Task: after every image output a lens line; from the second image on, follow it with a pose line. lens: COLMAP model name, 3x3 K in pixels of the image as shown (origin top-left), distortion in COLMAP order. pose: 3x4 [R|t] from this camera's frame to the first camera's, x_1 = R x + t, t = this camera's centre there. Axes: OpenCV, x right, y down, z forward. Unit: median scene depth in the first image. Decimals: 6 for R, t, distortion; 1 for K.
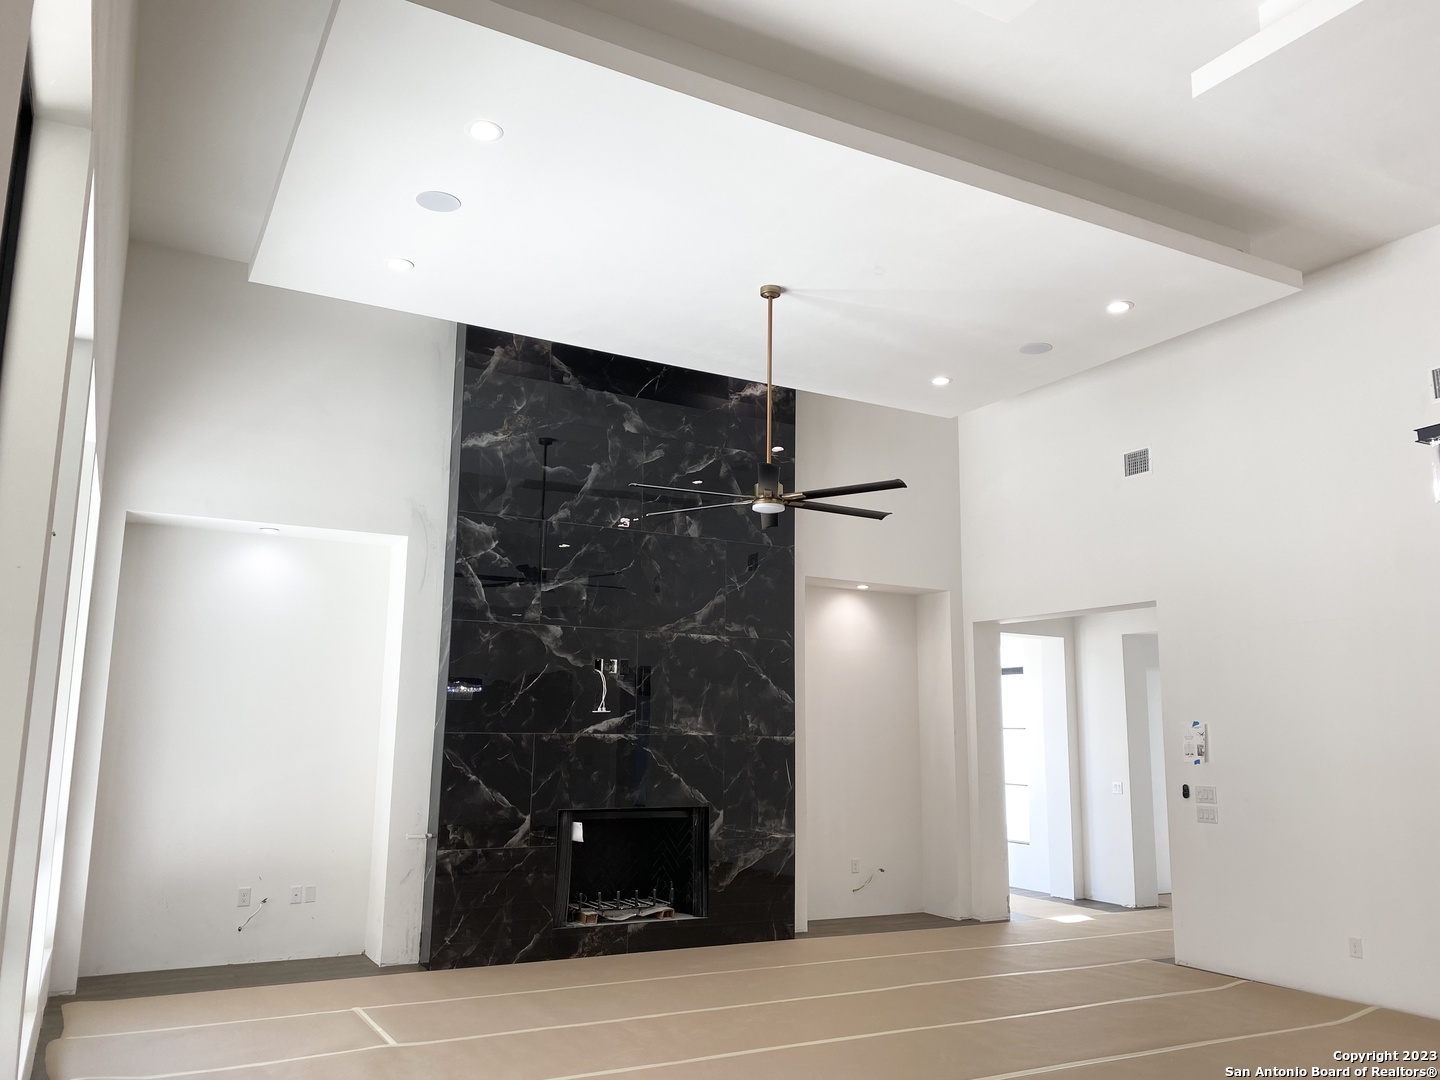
lens RADIAL K [[1098.9, 0, 715.0], [0, 1098.9, 544.3], [0, 0, 1]] dist [0.028094, -0.027674]
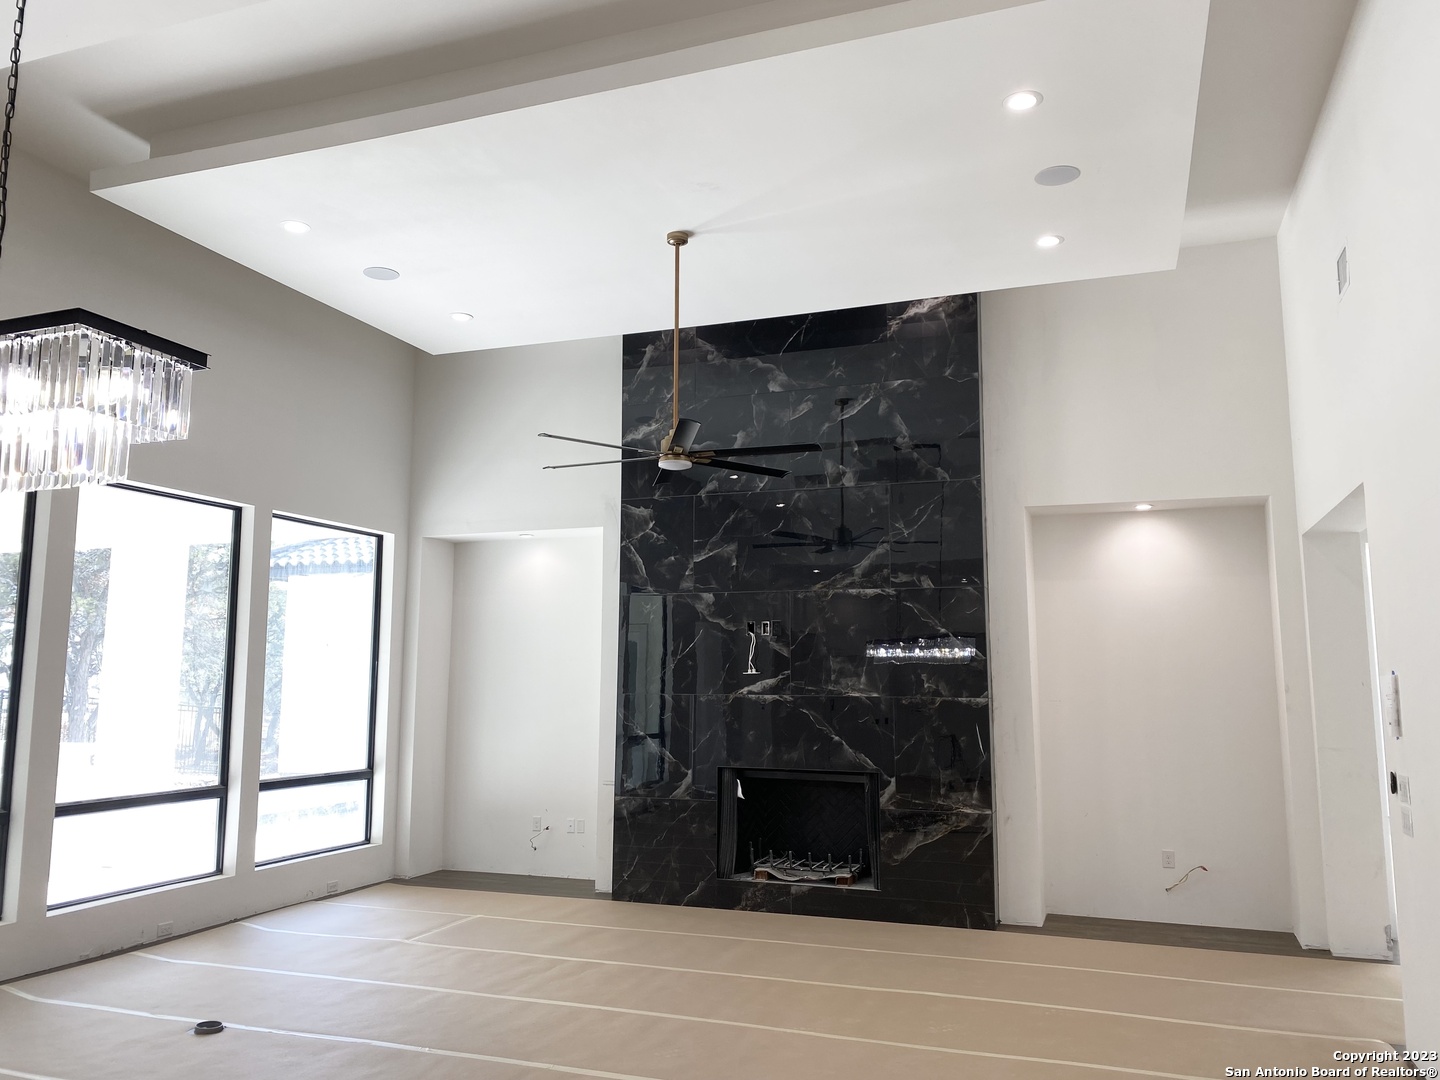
lens RADIAL K [[1098.9, 0, 710.3], [0, 1098.9, 537.5], [0, 0, 1]] dist [0.028094, -0.027674]
pose [[0.642530, -0.113598, -0.757793, 0.630946], [0.132857, 0.990487, -0.035831, 0.056603], [0.754655, -0.077655, 0.651511, 0.305237]]
